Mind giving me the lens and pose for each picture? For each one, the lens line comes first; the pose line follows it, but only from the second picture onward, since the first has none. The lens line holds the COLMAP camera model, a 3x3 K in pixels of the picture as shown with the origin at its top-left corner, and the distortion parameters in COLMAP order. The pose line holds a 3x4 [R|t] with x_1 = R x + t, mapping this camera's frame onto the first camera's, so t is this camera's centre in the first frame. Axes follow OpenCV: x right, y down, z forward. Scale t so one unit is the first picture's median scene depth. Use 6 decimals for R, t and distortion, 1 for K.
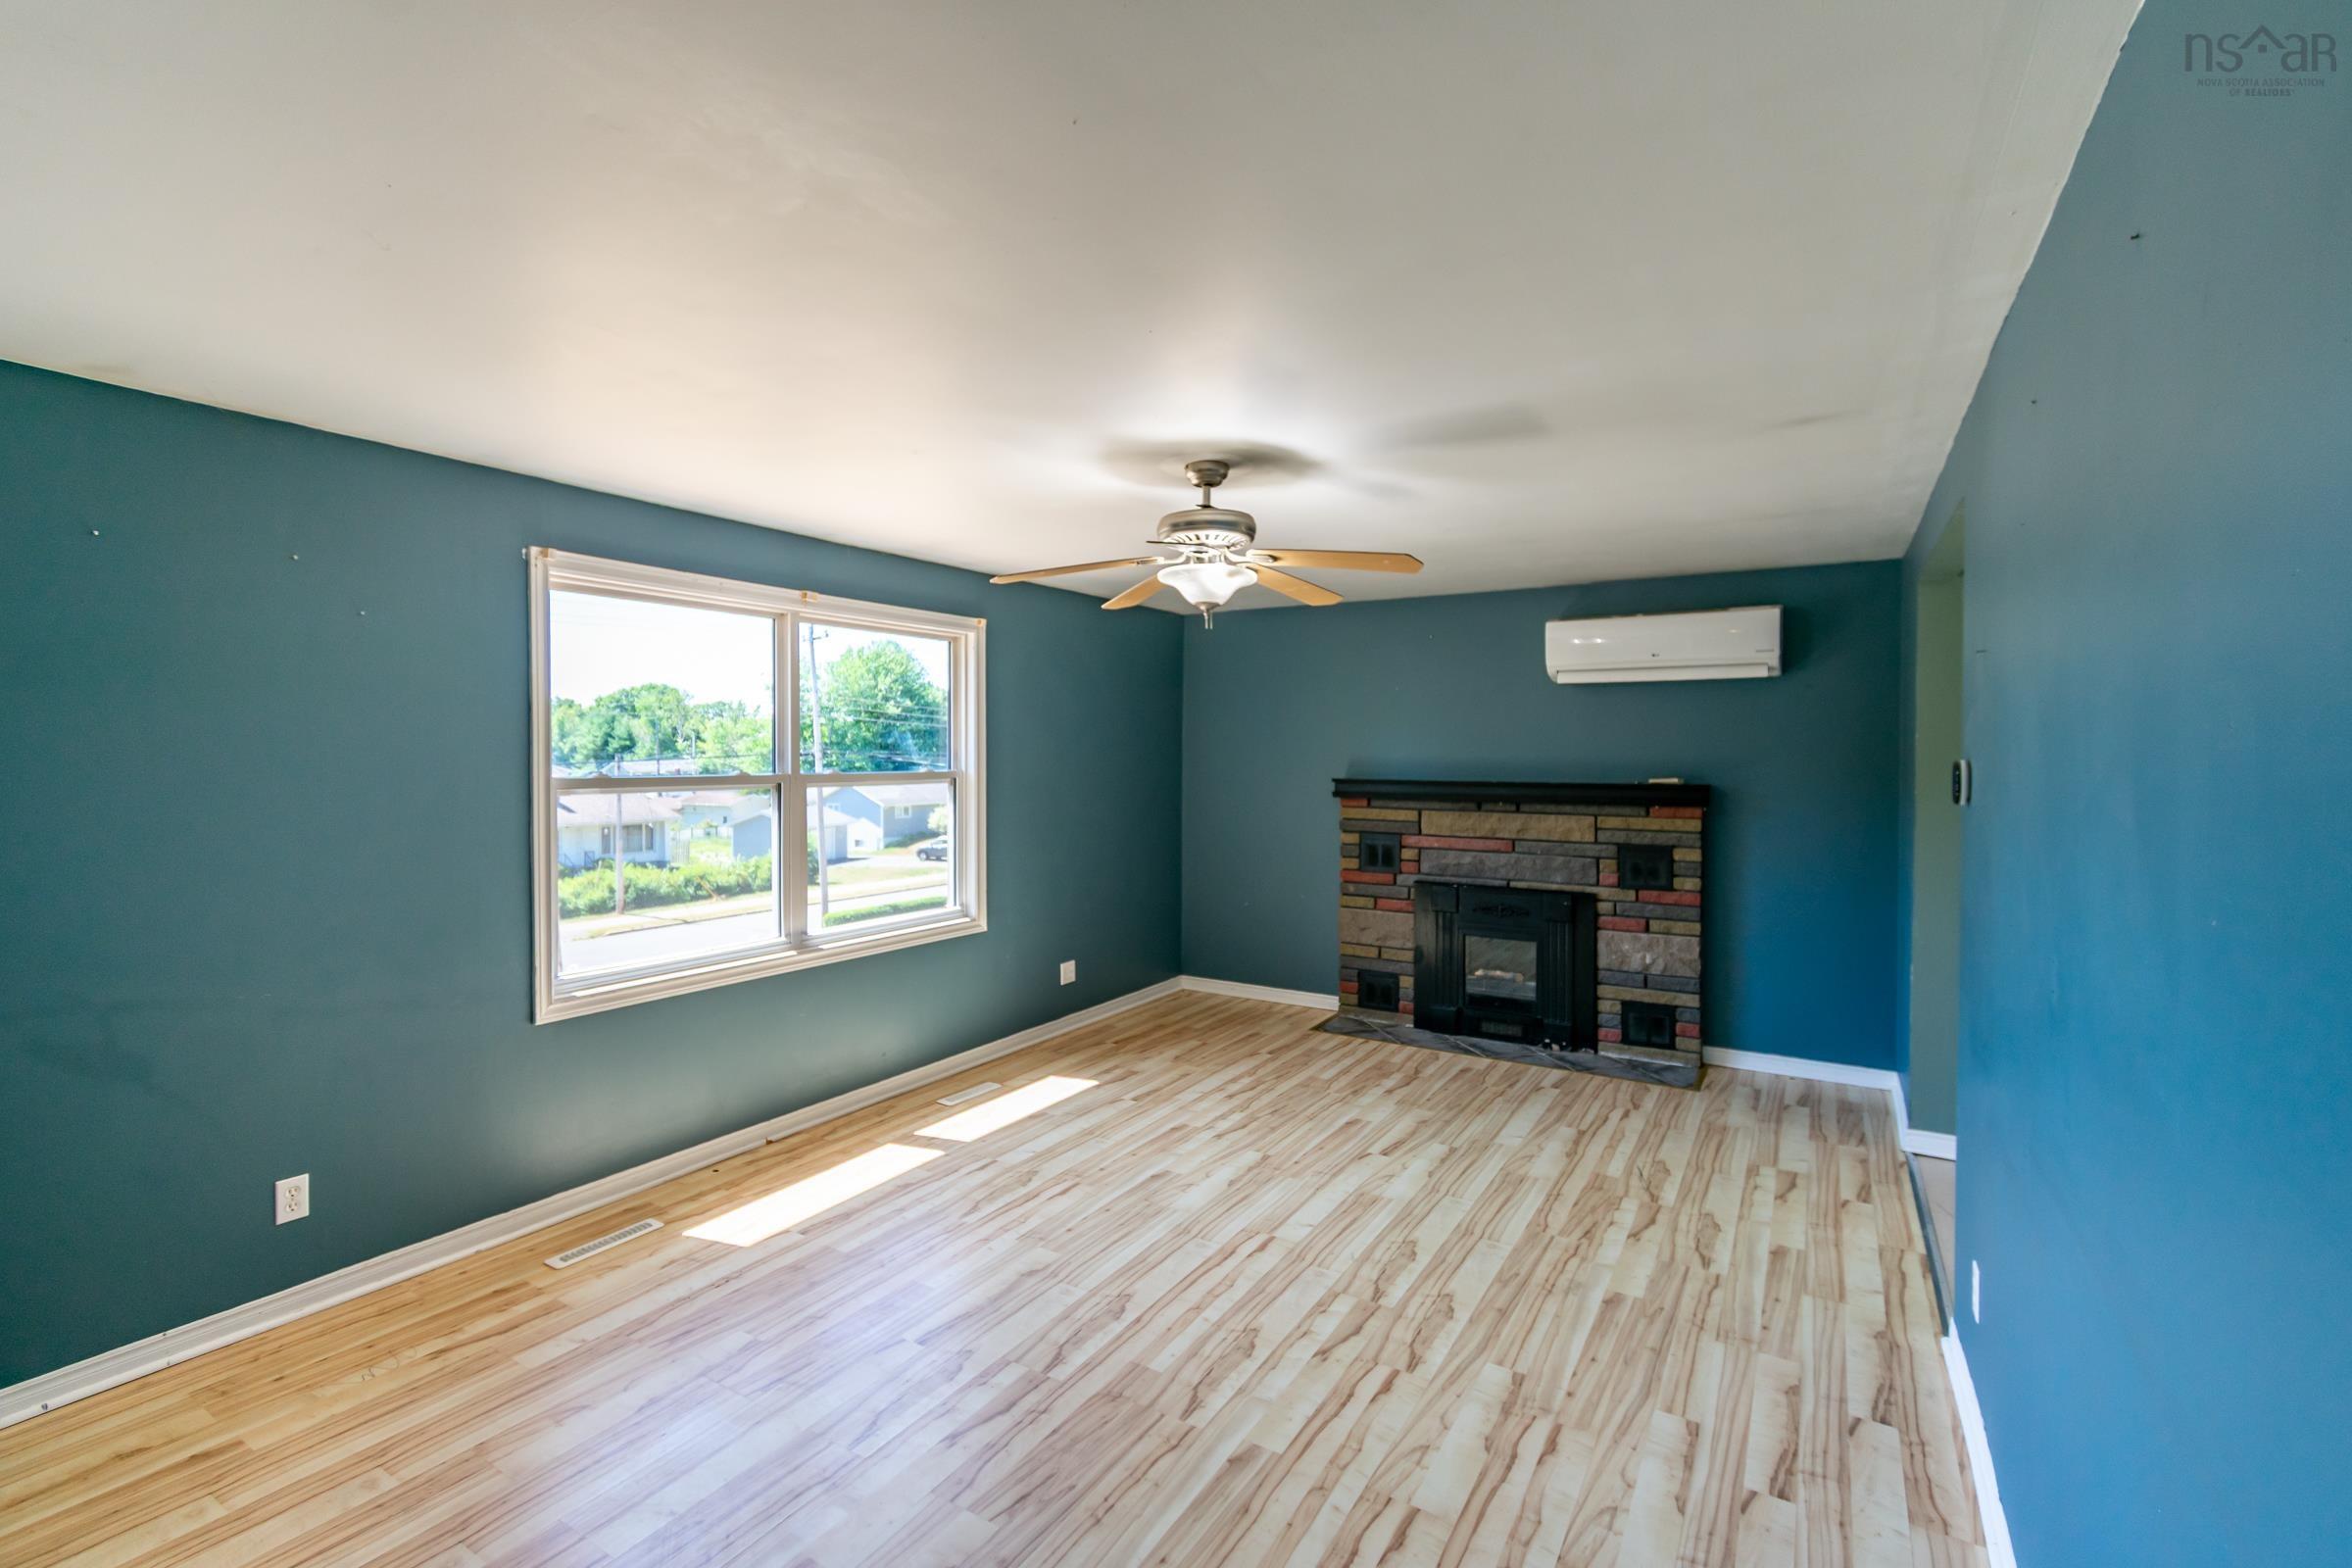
lens RADIAL K [[1038.6, 0, 1179.1], [0, 1038.6, 762.5], [0, 0, 1]] dist [0.000017, -0.000855]
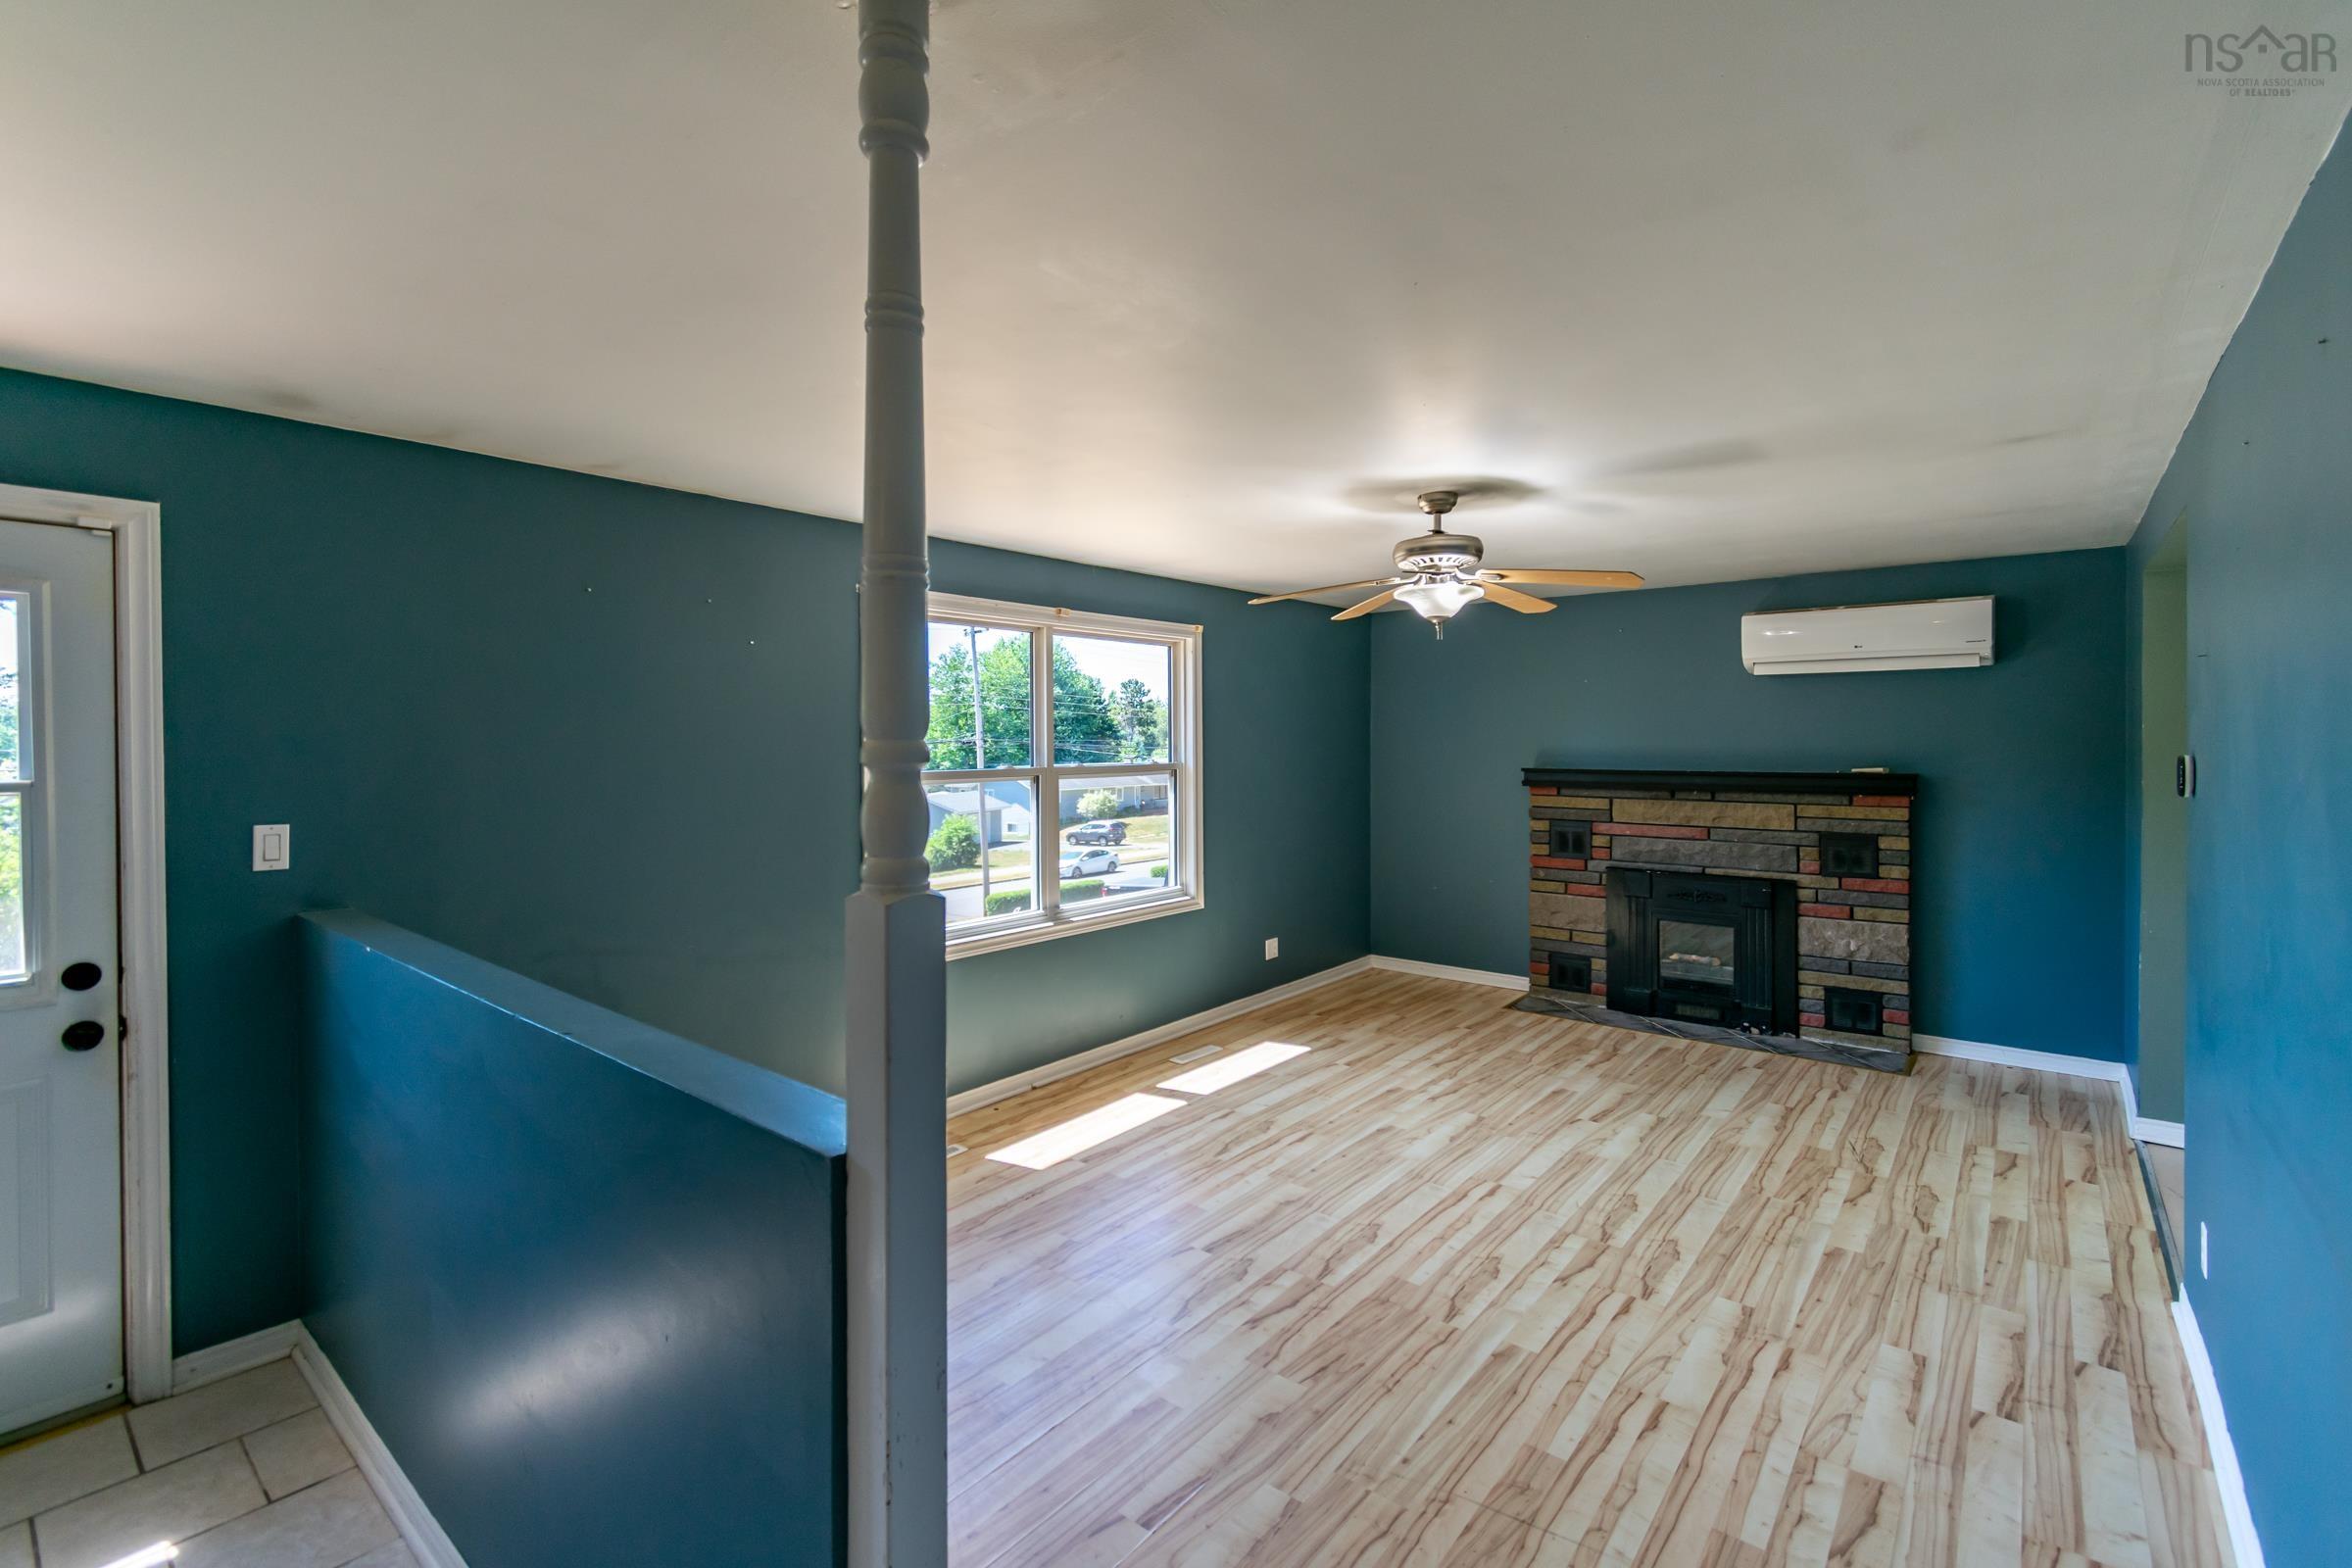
lens RADIAL K [[1041.6, 0, 1176.2], [0, 1041.6, 742.2], [0, 0, 1]] dist [-0.001797, -0.000765]
pose [[0.990672, -0.006524, -0.136110, -0.101908], [0.005807, 0.999967, -0.005666, -0.012333], [0.136143, 0.004822, 0.990678, -0.157423]]
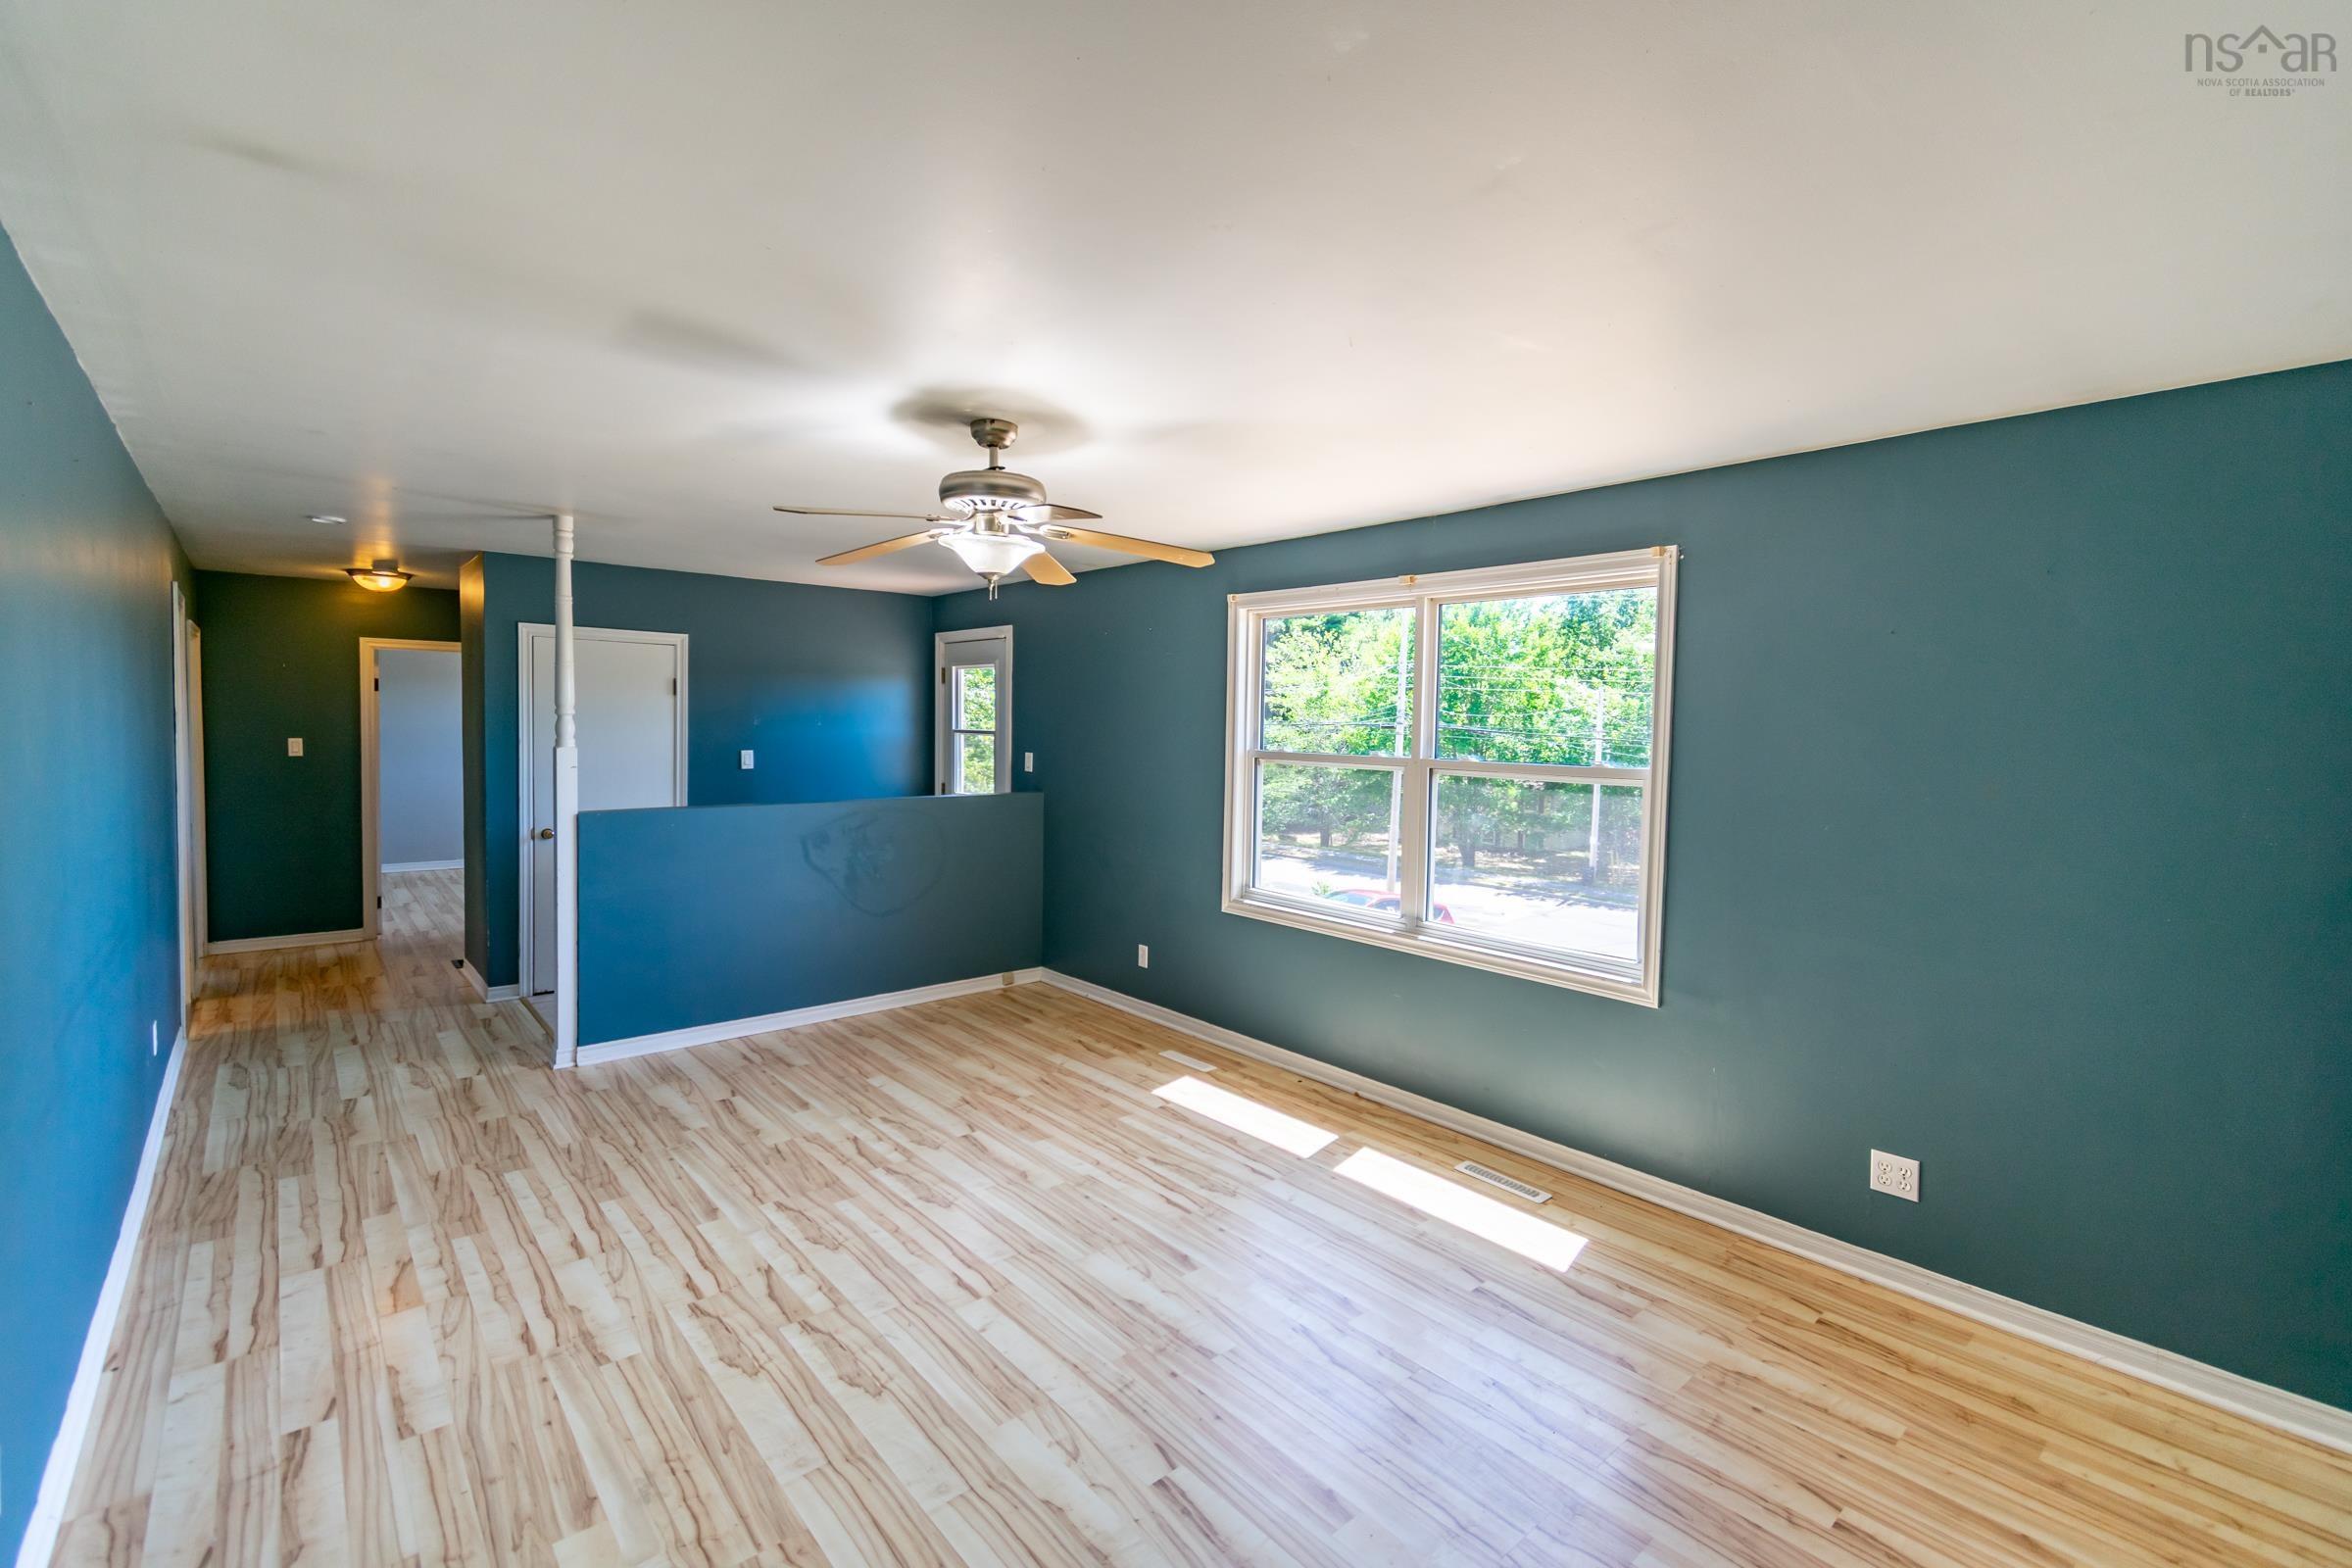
lens RADIAL K [[1038.6, 0, 1179.1], [0, 1038.6, 762.5], [0, 0, 1]] dist [0.000017, -0.000855]
pose [[-0.296645, 0.031605, -0.954465, 0.879787], [-0.031828, 0.998570, 0.042958, -0.027314], [0.954457, 0.043122, -0.295214, 1.448110]]
